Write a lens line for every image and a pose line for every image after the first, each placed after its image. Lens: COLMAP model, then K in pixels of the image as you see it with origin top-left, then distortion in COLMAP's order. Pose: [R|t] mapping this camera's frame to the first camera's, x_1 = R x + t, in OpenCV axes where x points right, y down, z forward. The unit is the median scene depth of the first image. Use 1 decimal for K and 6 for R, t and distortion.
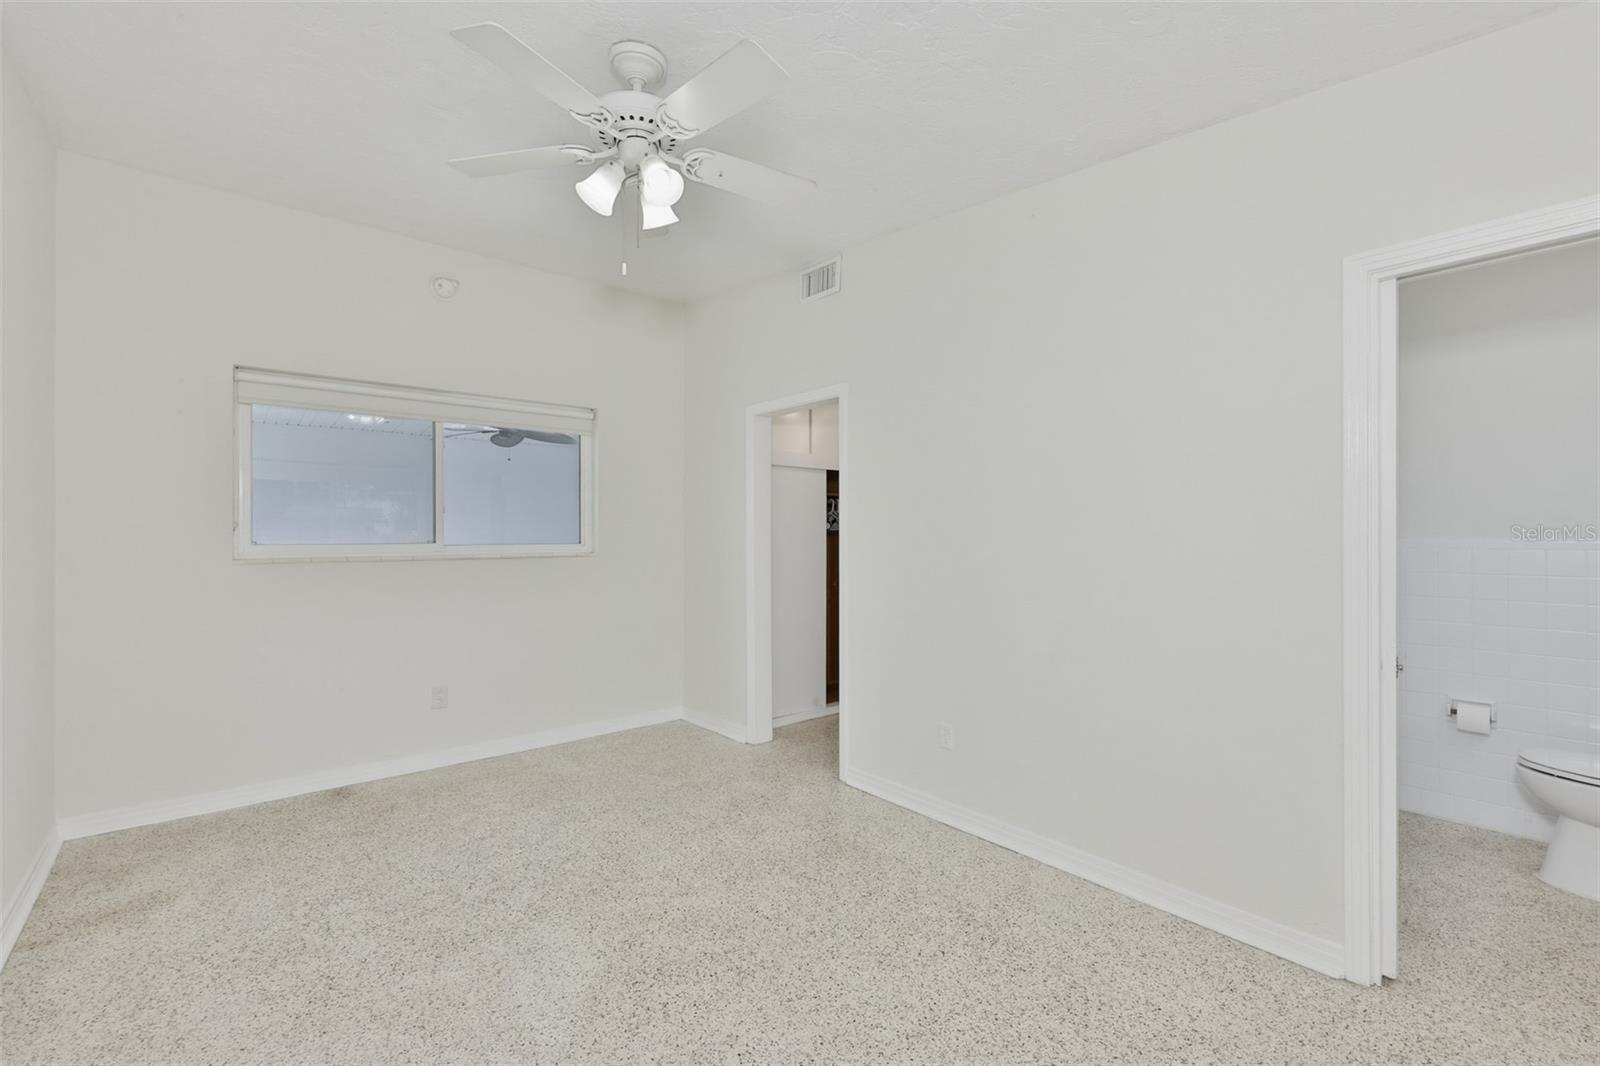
lens RADIAL K [[696.0, 0, 799.6], [0, 696.0, 528.3], [0, 0, 1]] dist [-0.006619, 0.000116]
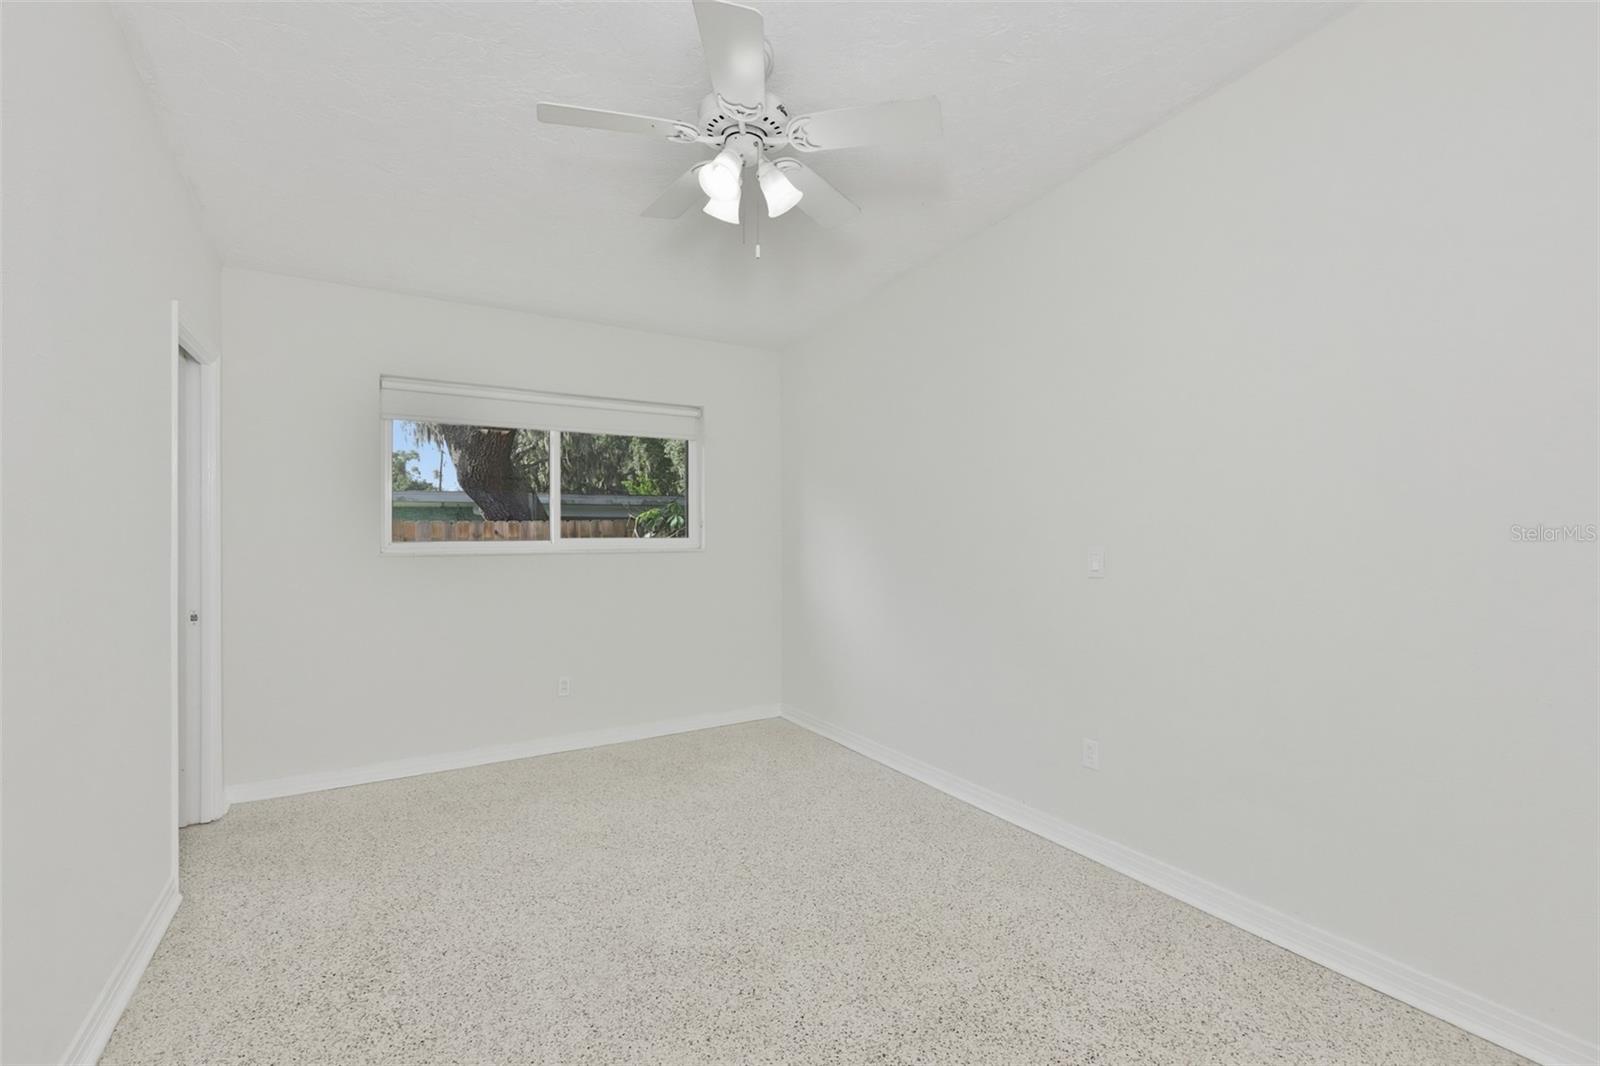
lens RADIAL K [[701.6, 0, 816.9], [0, 701.6, 536.9], [0, 0, 1]] dist [-0.001183, -0.000254]
pose [[-0.991874, 0.002283, 0.127201, -0.445118], [0.001976, 0.999995, -0.002541, 0.019461], [-0.127207, -0.002269, -0.991874, 1.903883]]
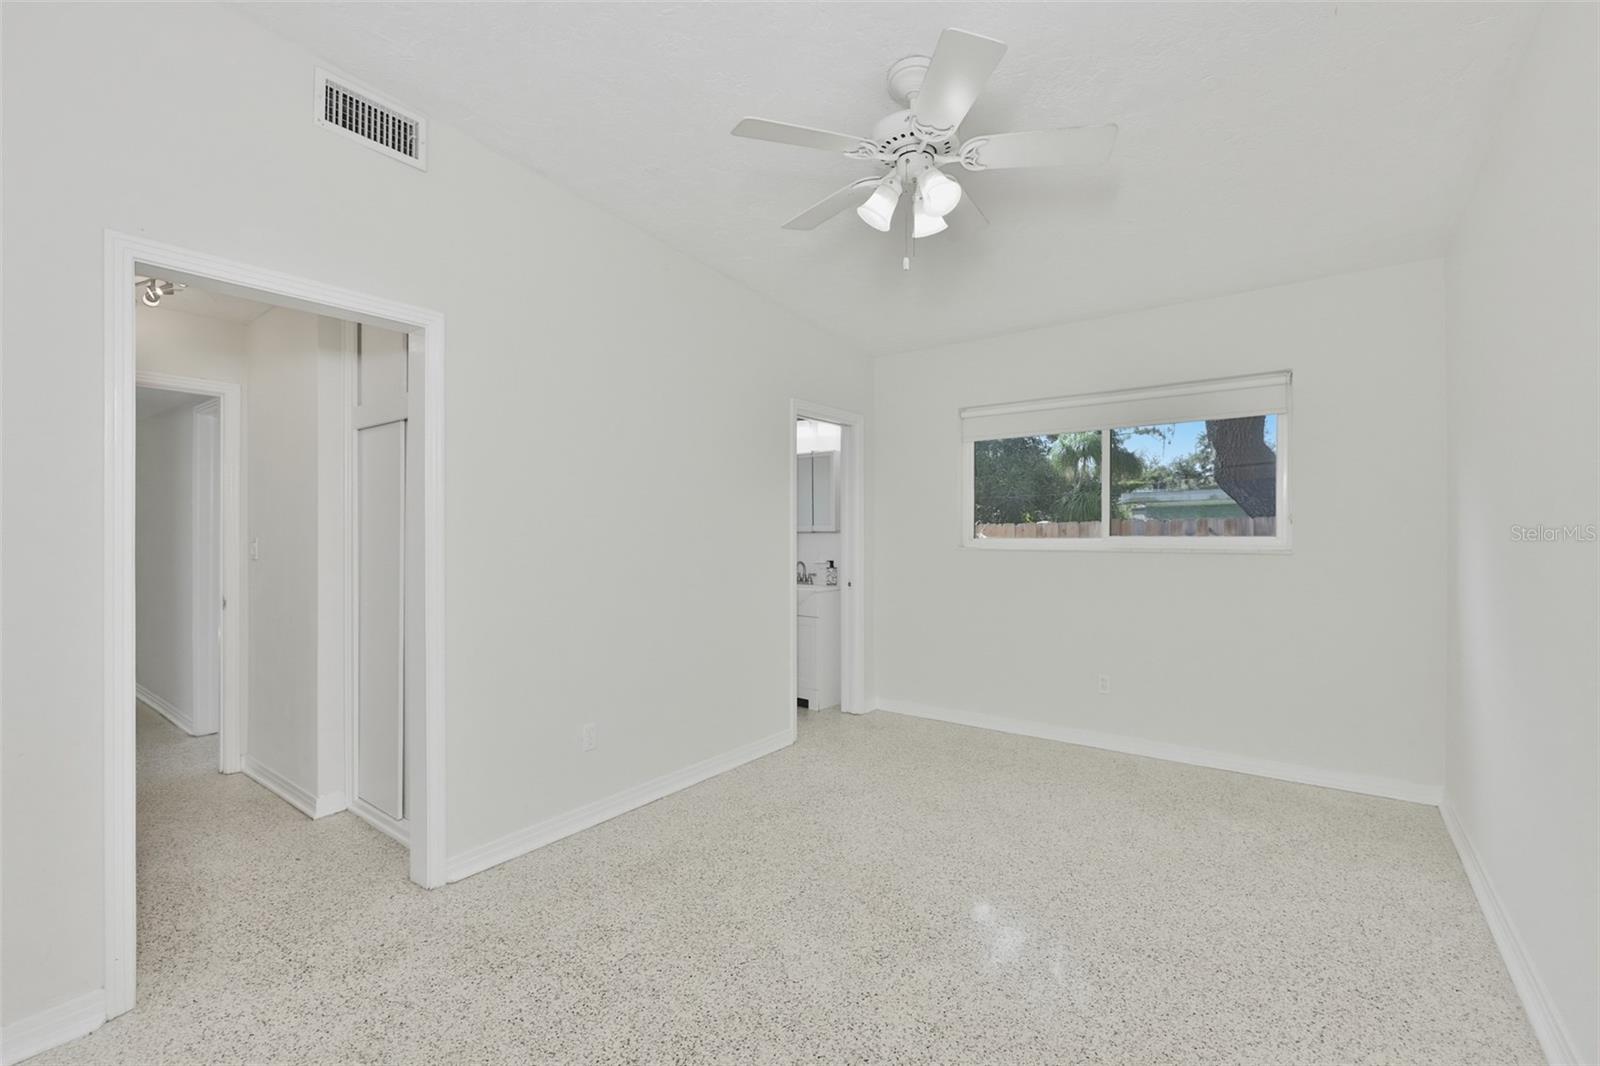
lens RADIAL K [[696.0, 0, 795.4], [0, 696.0, 533.4], [0, 0, 1]] dist [-0.006619, 0.000116]
pose [[-0.232103, -0.000528, 0.972691, -1.163902], [-0.004749, 0.999989, -0.000590, 0.014282], [-0.972680, -0.004756, -0.232102, 1.359938]]
